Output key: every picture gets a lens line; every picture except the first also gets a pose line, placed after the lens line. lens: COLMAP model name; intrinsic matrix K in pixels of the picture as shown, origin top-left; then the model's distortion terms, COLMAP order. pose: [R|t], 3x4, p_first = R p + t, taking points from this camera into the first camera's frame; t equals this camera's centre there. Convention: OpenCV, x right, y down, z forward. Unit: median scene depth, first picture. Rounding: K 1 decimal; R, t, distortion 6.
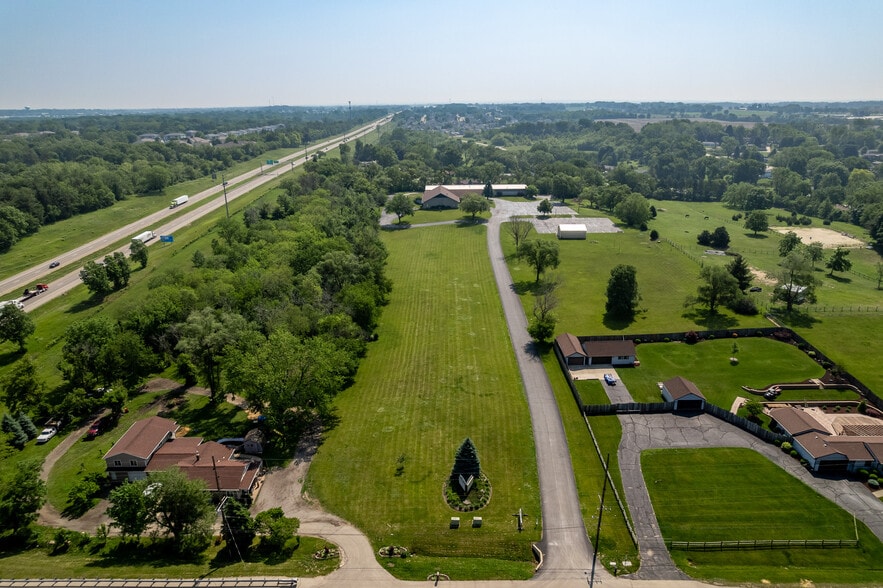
lens RADIAL K [[584.2, 0, 442.8], [0, 584.2, 315.3], [0, 0, 1]] dist [-0.073976, 0.055805]
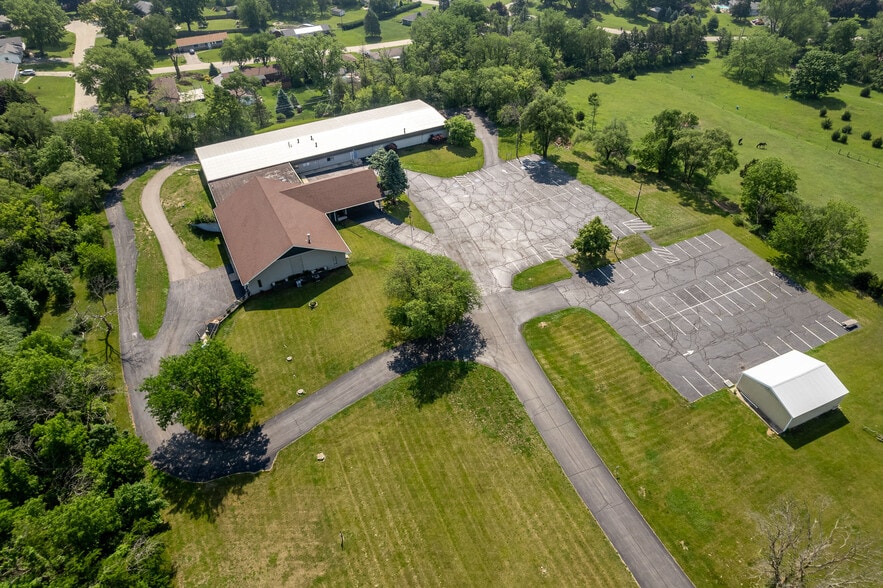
lens RADIAL K [[575.8, 0, 441.5], [0, 575.8, 294.0], [0, 0, 1]] dist [-0.081125, 0.069795]
pose [[0.890775, -0.291889, 0.348313, -0.043795], [0.160192, 0.918939, 0.360403, -0.251247], [-0.425276, -0.265241, 0.865325, 0.587530]]
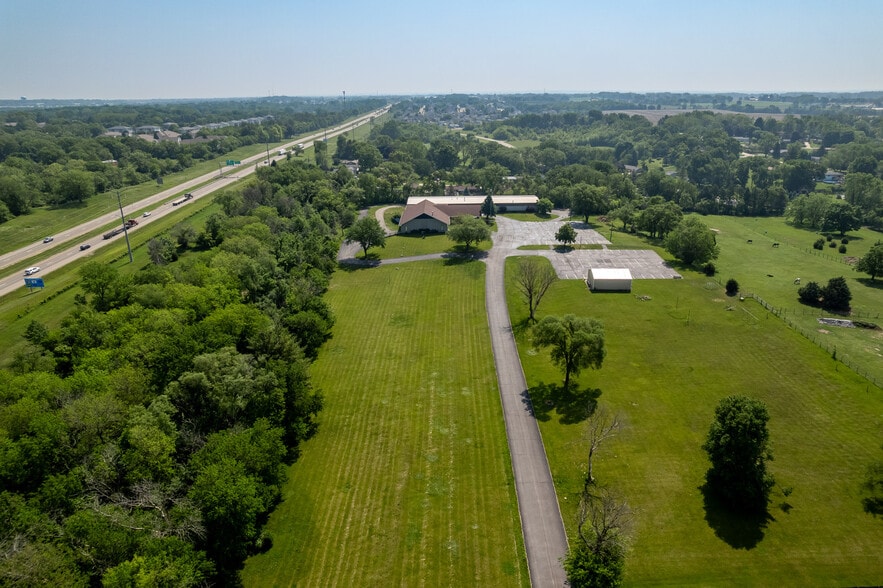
lens RADIAL K [[575.8, 0, 441.5], [0, 575.8, 294.0], [0, 0, 1]] dist [-0.081125, 0.069795]
pose [[0.999974, 0.002634, -0.006645, 0.020645], [-0.002725, 0.999901, -0.013782, -0.083904], [0.006608, 0.013799, 0.999883, 0.233786]]
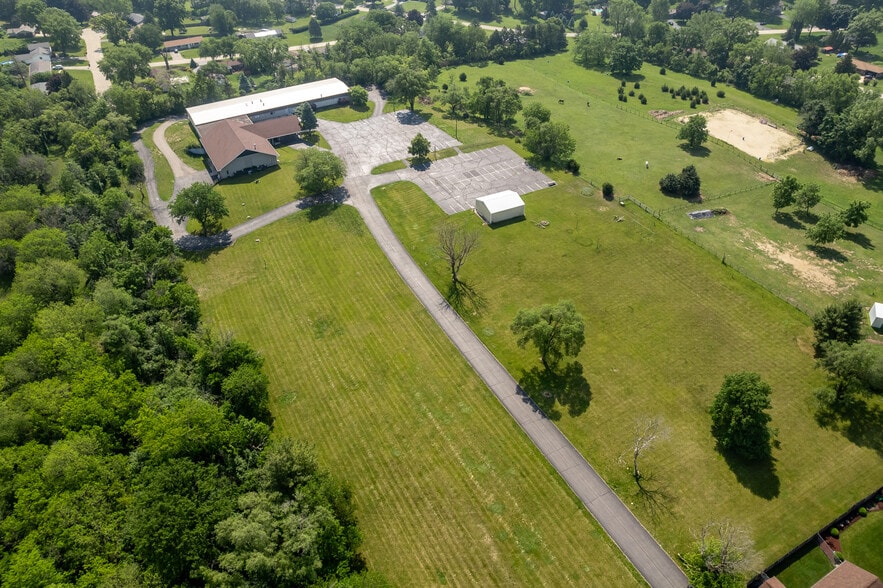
lens RADIAL K [[613.7, 0, 441.5], [0, 613.7, 294.0], [0, 0, 1]] dist [-0.079583, 0.067027]
pose [[0.876158, -0.301369, 0.376197, -0.093788], [0.173991, 0.925564, 0.336241, -0.215180], [-0.449527, -0.229145, 0.863376, 0.291166]]
